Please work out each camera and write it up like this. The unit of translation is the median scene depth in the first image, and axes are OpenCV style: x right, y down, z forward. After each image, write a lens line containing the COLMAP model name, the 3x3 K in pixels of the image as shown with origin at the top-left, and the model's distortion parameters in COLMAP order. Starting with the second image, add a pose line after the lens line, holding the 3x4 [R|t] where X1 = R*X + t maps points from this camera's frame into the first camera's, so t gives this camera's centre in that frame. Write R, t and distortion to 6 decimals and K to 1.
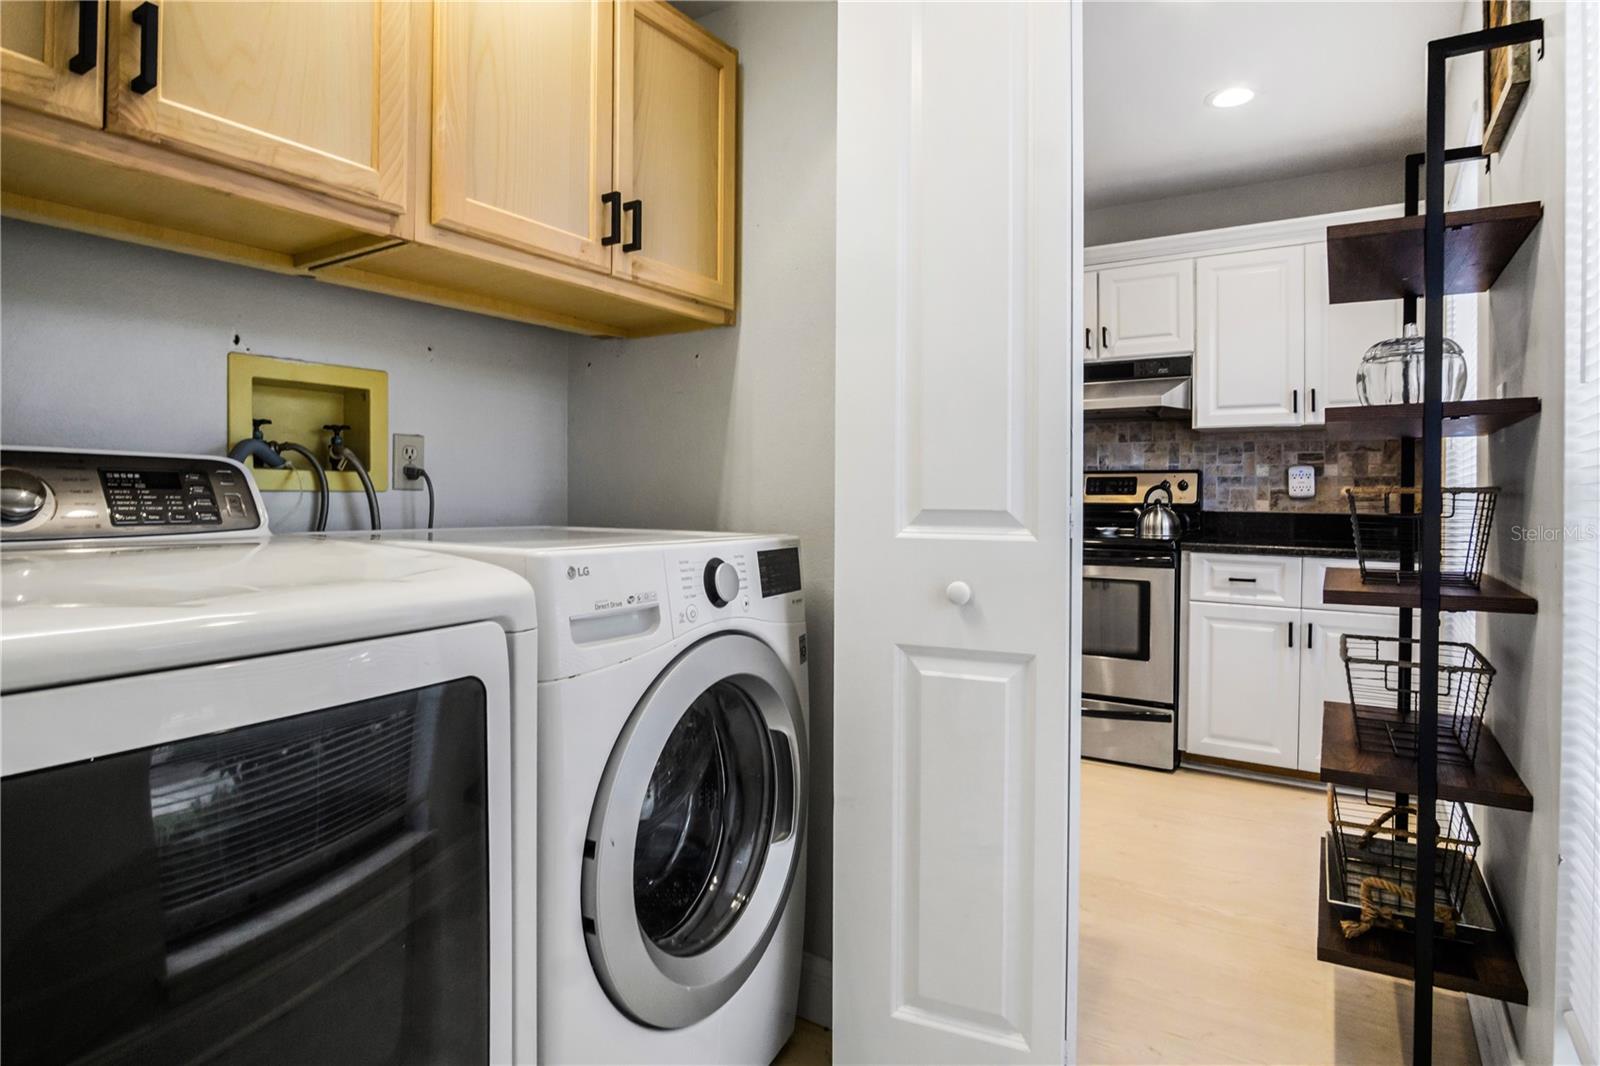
lens RADIAL K [[866.1, 0, 789.3], [0, 866.1, 498.3], [0, 0, 1]] dist [-0.030689, 0.003419]
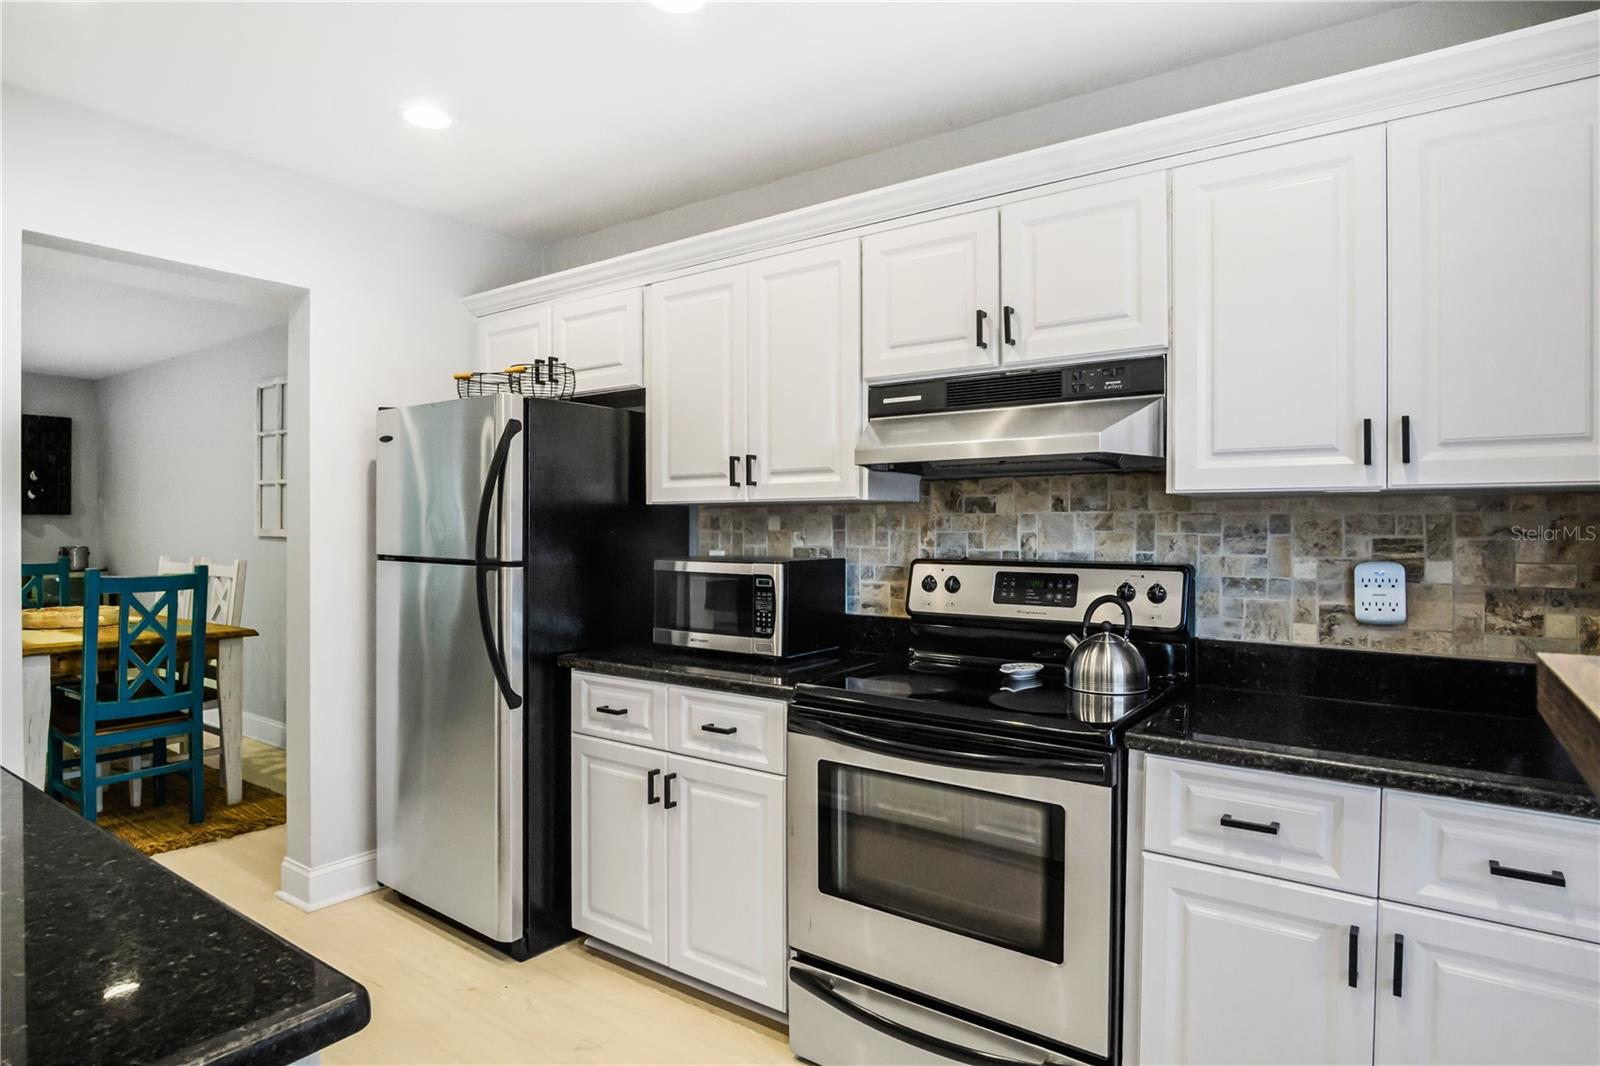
lens RADIAL K [[866.1, 0, 801.5], [0, 866.1, 531.8], [0, 0, 1]] dist [-0.030689, 0.003419]
pose [[0.998576, -0.003333, -0.053240, 0.268765], [0.003498, 0.999989, 0.002994, -0.058677], [0.053229, -0.003176, 0.998577, 0.453204]]
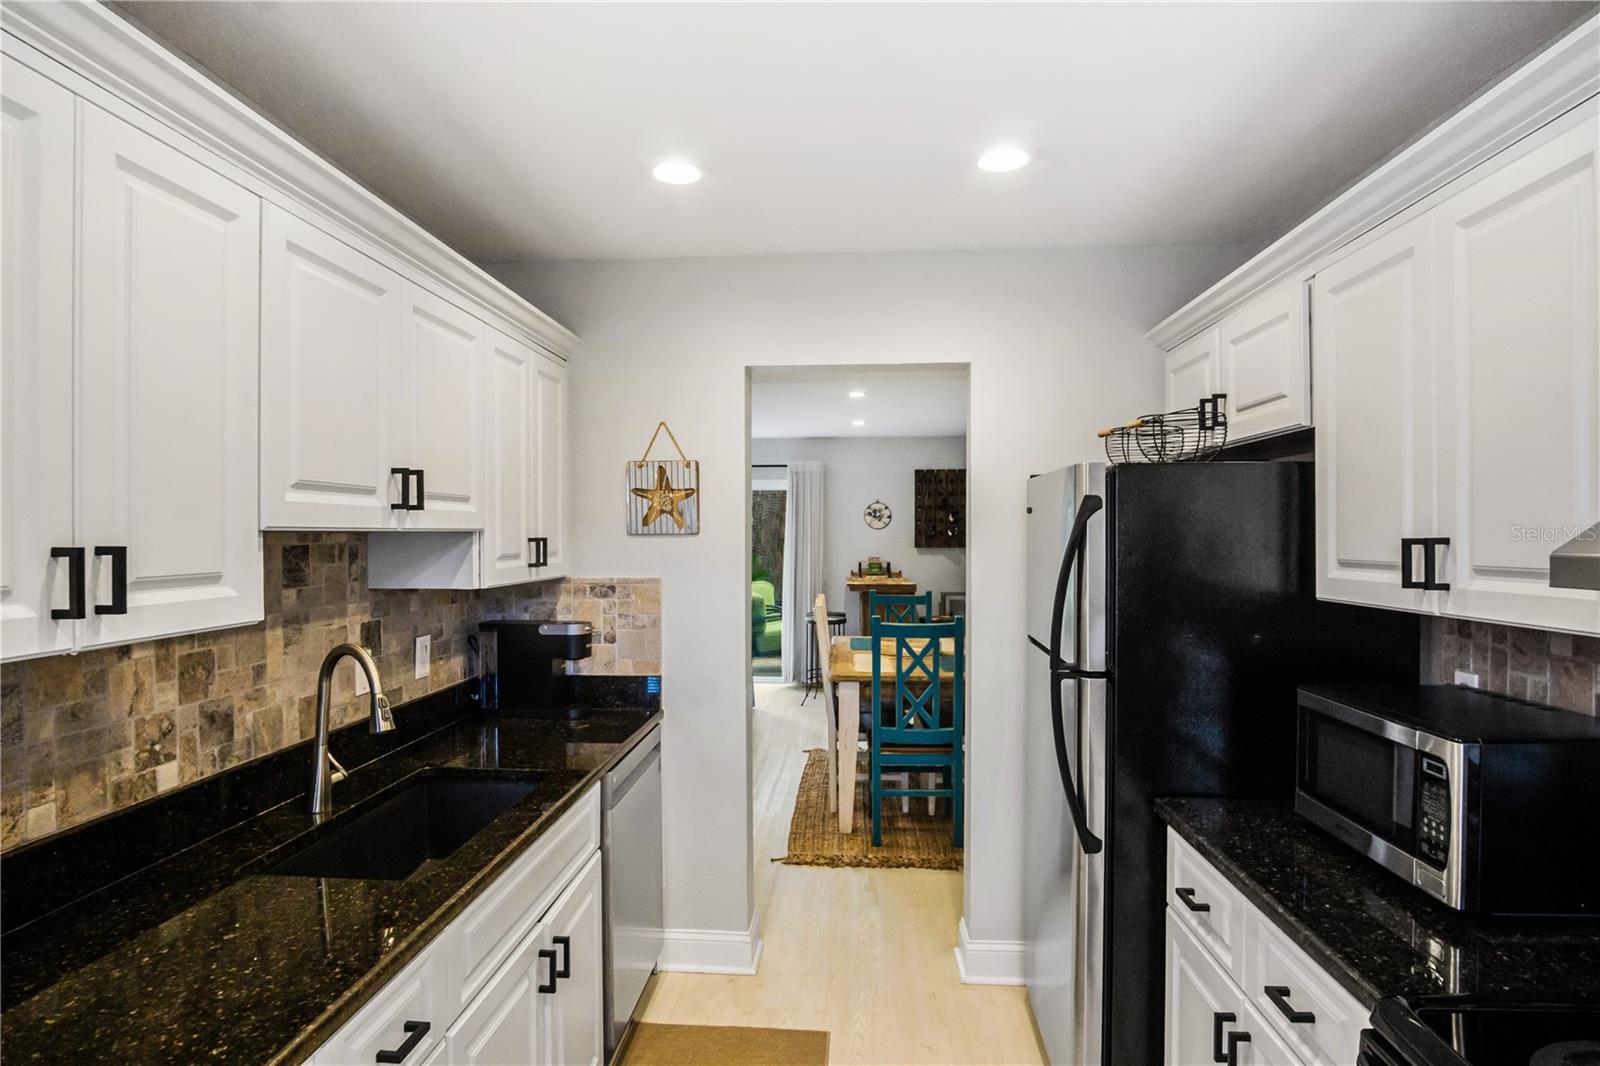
lens RADIAL K [[866.1, 0, 802.1], [0, 866.1, 539.7], [0, 0, 1]] dist [-0.030689, 0.003419]
pose [[0.478019, -0.000603, -0.878349, 0.419280], [0.000885, 1.000000, -0.000205, -0.127250], [0.878349, -0.000679, 0.478019, 0.737206]]
